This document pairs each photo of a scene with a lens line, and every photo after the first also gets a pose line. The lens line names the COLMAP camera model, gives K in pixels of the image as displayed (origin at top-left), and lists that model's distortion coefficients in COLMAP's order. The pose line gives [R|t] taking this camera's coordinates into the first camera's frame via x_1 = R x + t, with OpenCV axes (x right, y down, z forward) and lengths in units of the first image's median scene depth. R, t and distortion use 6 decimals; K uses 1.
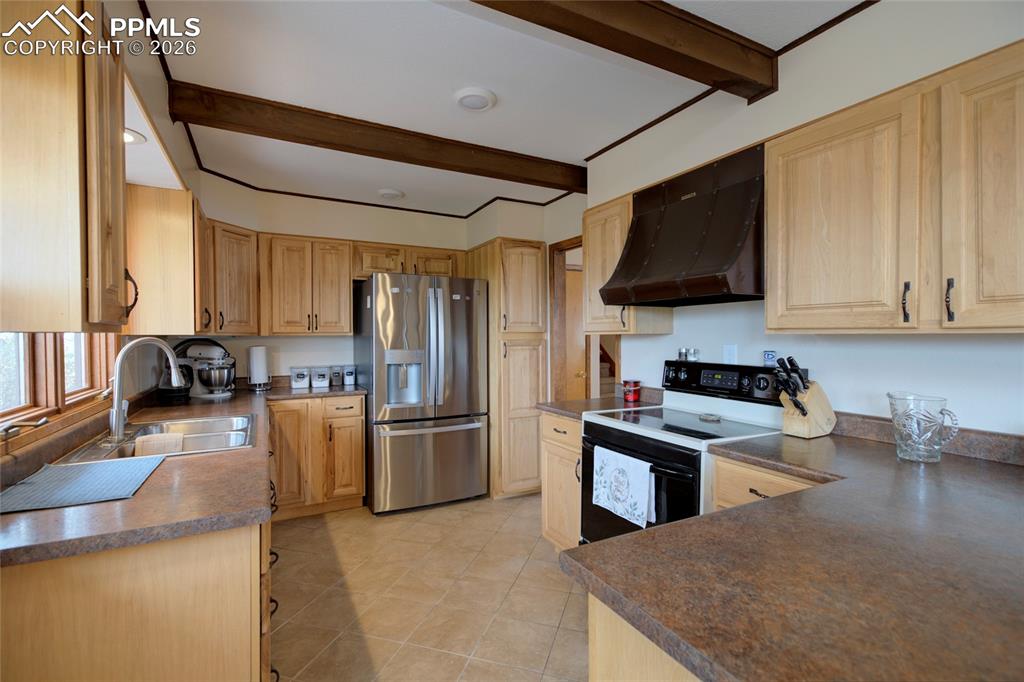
lens RADIAL K [[470.4, 0, 514.1], [0, 470.4, 340.8], [0, 0, 1]] dist [0.016836, 0.000367]
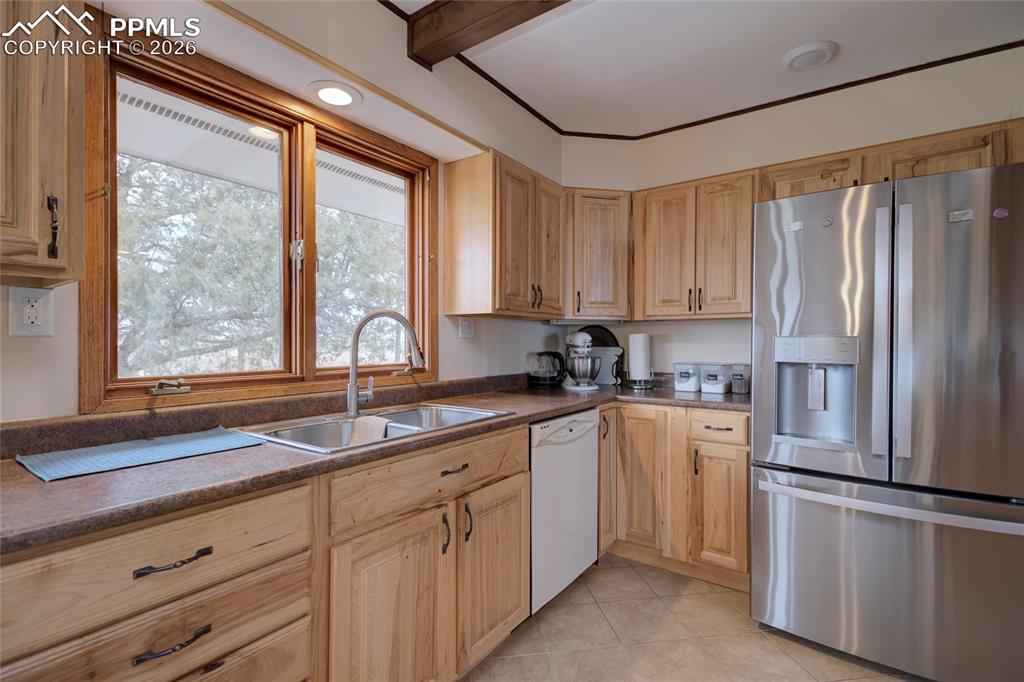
lens RADIAL K [[470.4, 0, 512.2], [0, 470.4, 341.1], [0, 0, 1]] dist [0.016836, 0.000367]
pose [[0.448620, 0.005173, -0.893708, 0.086590], [-0.014231, 0.999898, -0.001356, 0.028681], [0.893609, 0.013327, 0.448648, 0.458129]]
